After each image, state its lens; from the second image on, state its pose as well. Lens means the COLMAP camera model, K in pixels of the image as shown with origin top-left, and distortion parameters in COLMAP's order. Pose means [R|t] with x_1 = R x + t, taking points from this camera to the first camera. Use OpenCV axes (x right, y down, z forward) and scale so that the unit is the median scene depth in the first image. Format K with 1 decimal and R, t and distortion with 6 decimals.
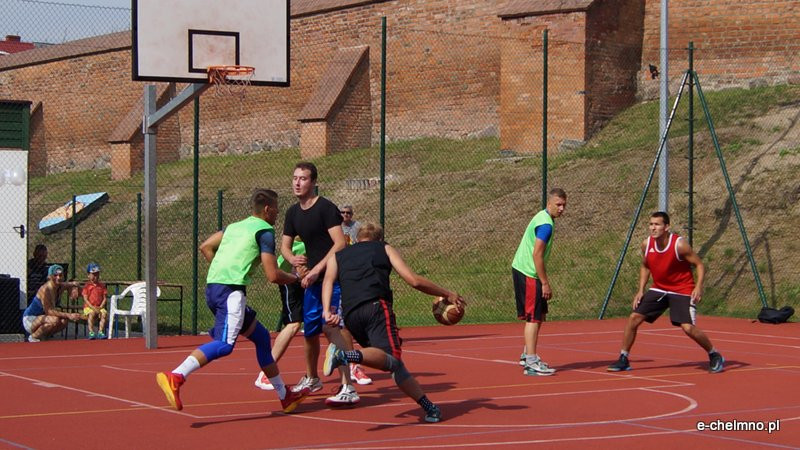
lens RADIAL K [[1746.5, 0, 399.6], [0, 1746.5, 251.5], [0, 0, 1]] dist [-0.073623, -0.041397]
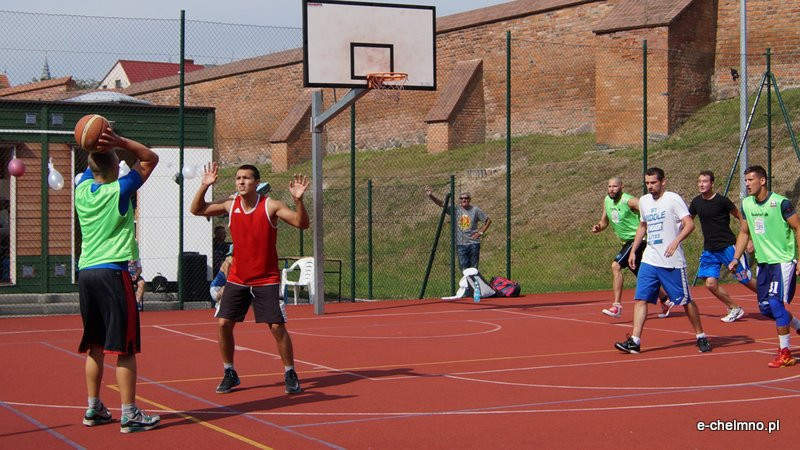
lens RADIAL K [[1390.8, 0, 334.7], [0, 1390.8, 227.4], [0, 0, 1]] dist [-0.085248, 0.036018]
pose [[0.993651, -0.008409, -0.112189, -0.014725], [0.008337, 0.999965, -0.001116, -0.001194], [0.112195, 0.000174, 0.993686, 0.036962]]
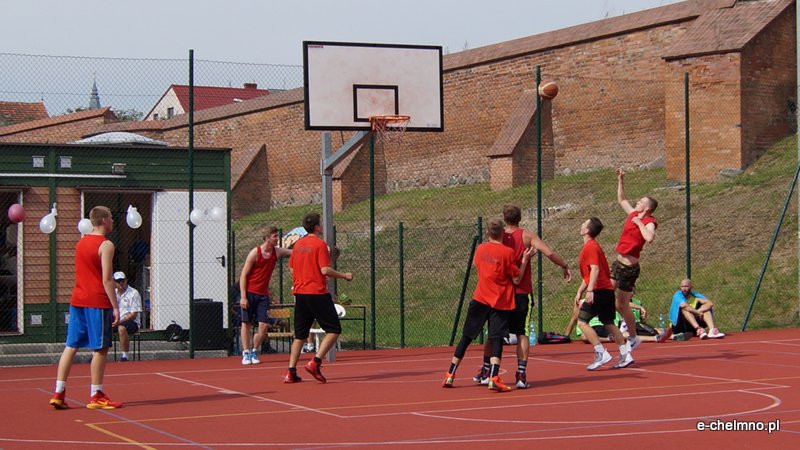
lens RADIAL K [[1617.4, 0, 431.8], [0, 1617.4, 264.7], [0, 0, 1]] dist [-0.075628, -0.156501]
pose [[0.993360, -0.016709, -0.113828, 0.026785], [0.016062, 0.999849, -0.006593, -0.000009], [0.113921, 0.004721, 0.993479, -0.031035]]
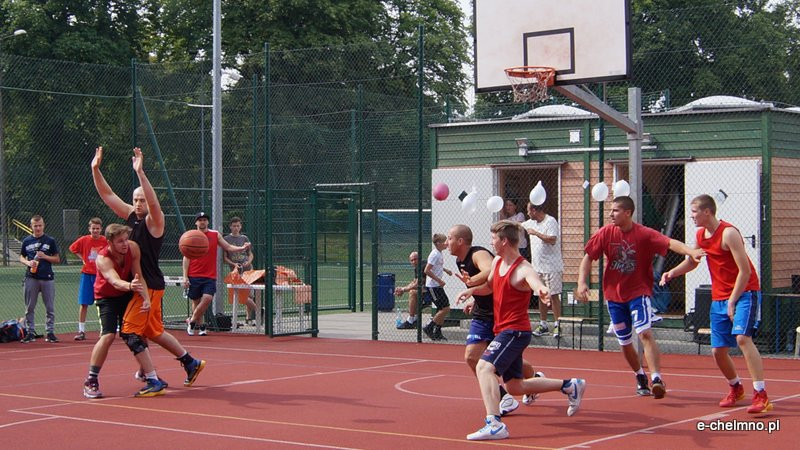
lens RADIAL K [[1521.4, 0, 404.6], [0, 1521.4, 224.0], [0, 0, 1]] dist [-0.074046, -0.034855]
pose [[0.314342, -0.012127, -0.949232, 0.343685], [-0.005881, 0.999874, -0.014722, -0.005073], [0.949292, 0.010210, 0.314231, 0.355995]]
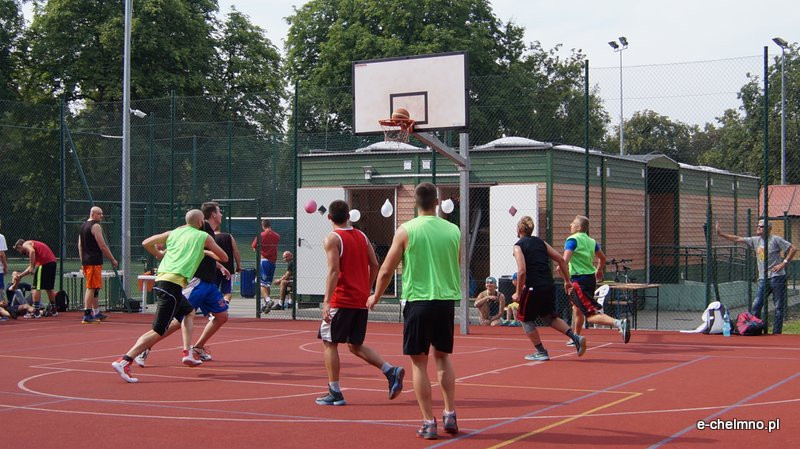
lens RADIAL K [[1279.1, 0, 426.8], [0, 1279.1, 222.9], [0, 0, 1]] dist [-0.036708, -0.030918]
pose [[0.472221, -0.014355, -0.881363, 0.398401], [-0.008159, 0.999753, -0.020654, -0.004540], [0.881443, 0.016945, 0.471987, 0.296758]]
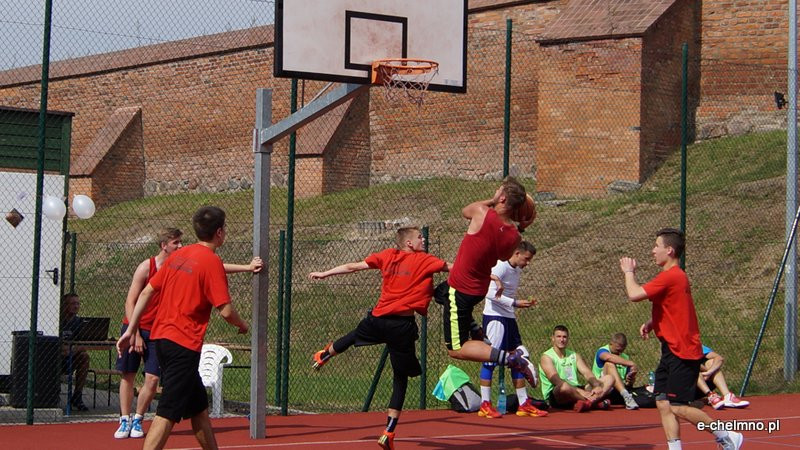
lens RADIAL K [[1693.5, 0, 292.7], [0, 1693.5, 174.5], [0, 0, 1]] dist [-0.045164, -0.228515]
pose [[0.999708, 0.020907, 0.012127, -0.079554], [-0.019986, 0.997230, -0.071644, -0.003203], [-0.013592, 0.071381, 0.997357, 0.151791]]
